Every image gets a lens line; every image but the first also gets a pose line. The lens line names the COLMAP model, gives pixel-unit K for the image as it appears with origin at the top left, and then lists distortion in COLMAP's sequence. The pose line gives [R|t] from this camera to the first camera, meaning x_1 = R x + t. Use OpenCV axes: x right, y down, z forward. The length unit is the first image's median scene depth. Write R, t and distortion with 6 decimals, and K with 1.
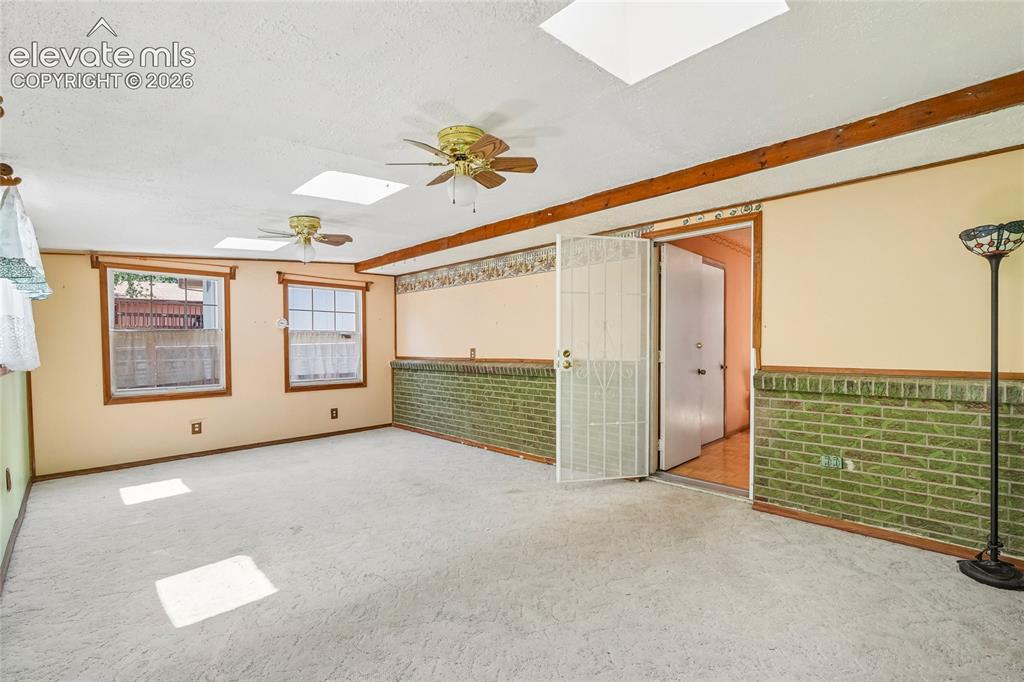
lens RADIAL K [[444.1, 0, 516.9], [0, 444.1, 349.6], [0, 0, 1]] dist [-0.002717, 0.001785]
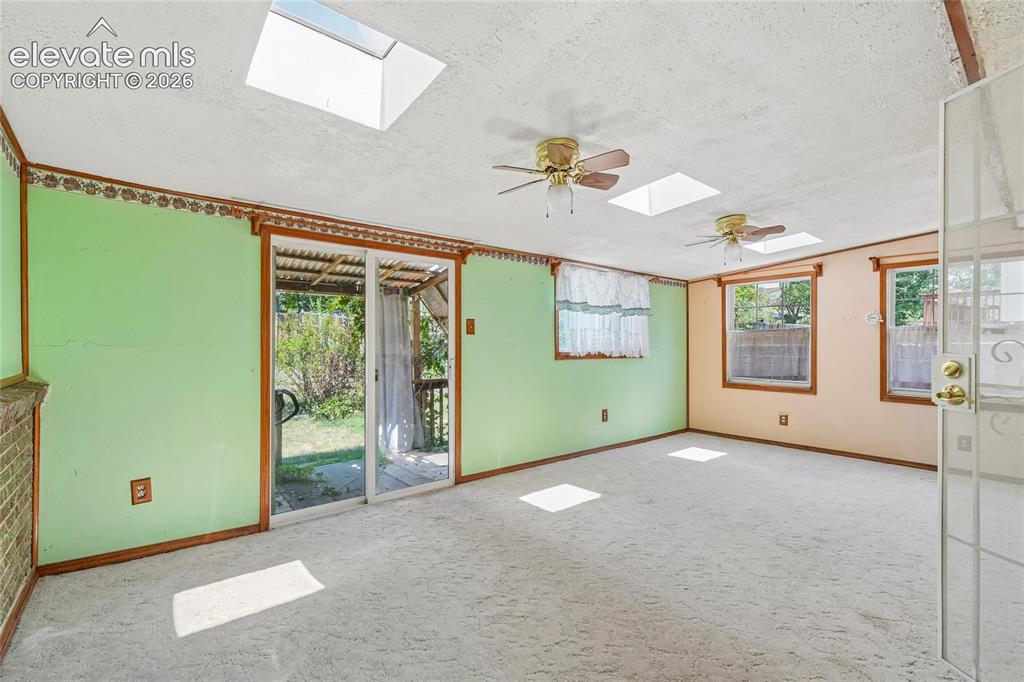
lens RADIAL K [[444.1, 0, 518.1], [0, 444.1, 342.4], [0, 0, 1]] dist [-0.002717, 0.001785]
pose [[-0.089906, 0.005269, -0.995936, 0.418107], [-0.008824, 0.999943, 0.006087, -0.013305], [0.995911, 0.009335, -0.089854, 0.449409]]
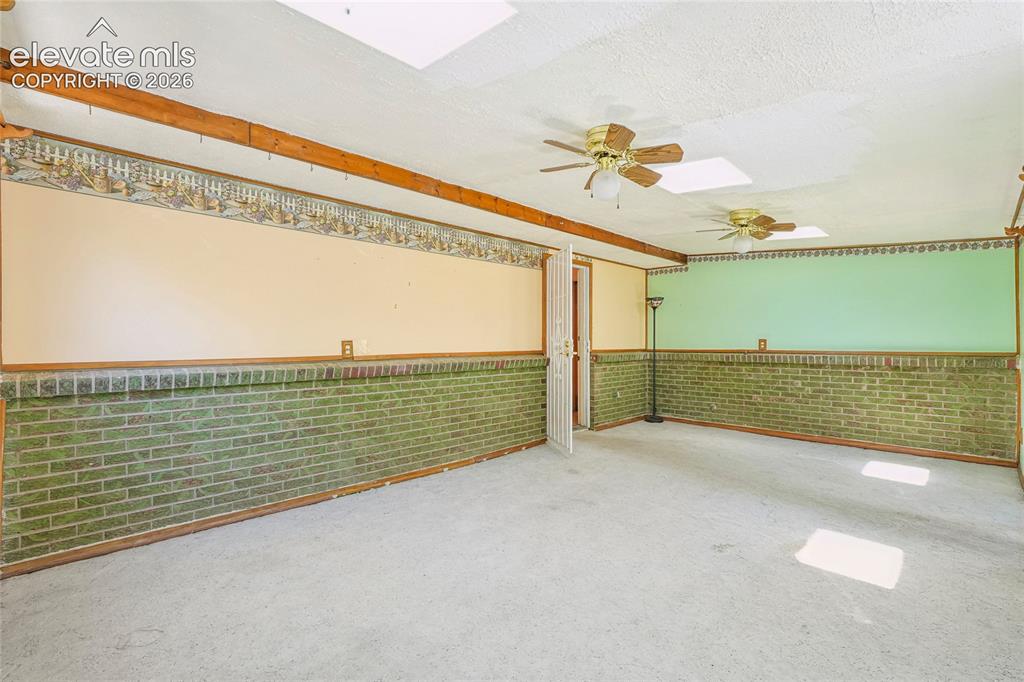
lens RADIAL K [[465.3, 0, 516.5], [0, 465.3, 340.1], [0, 0, 1]] dist [0.010955, 0.000496]
pose [[0.001995, 0.000996, 0.999998, -0.842926], [0.004319, 0.999990, -0.001005, -0.001935], [-0.999989, 0.004321, 0.001991, 0.832320]]
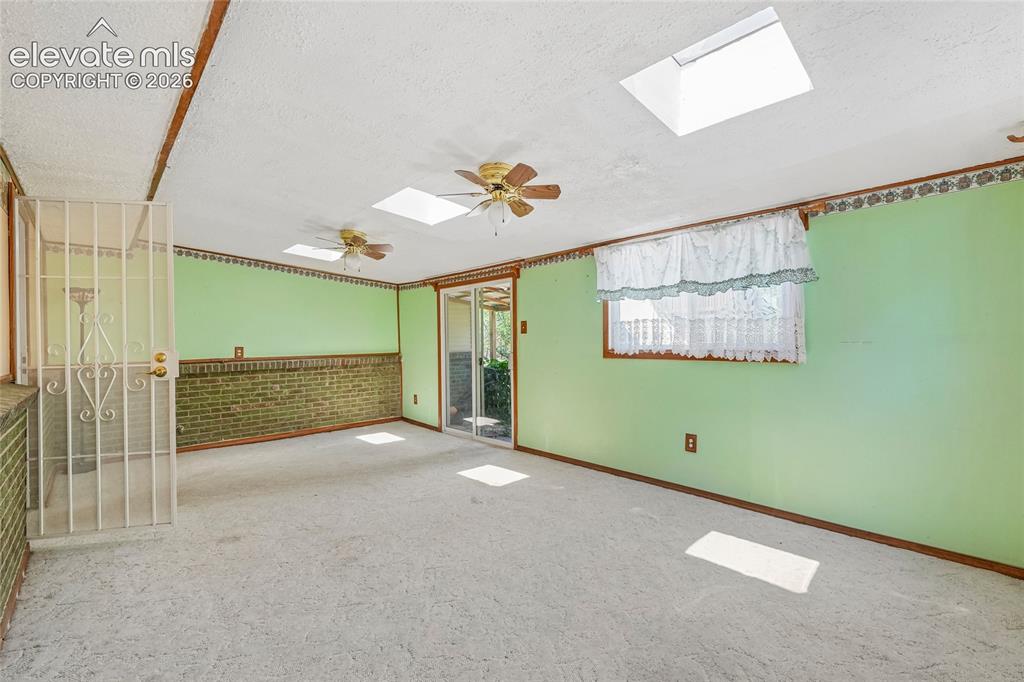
lens RADIAL K [[439.1, 0, 519.2], [0, 439.1, 341.7], [0, 0, 1]] dist [-0.002890, 0.000106]
pose [[-0.999729, 0.017487, 0.015386, -0.377457], [0.017556, 0.999836, 0.004396, -0.008249], [-0.015307, 0.004665, -0.999872, 1.273220]]
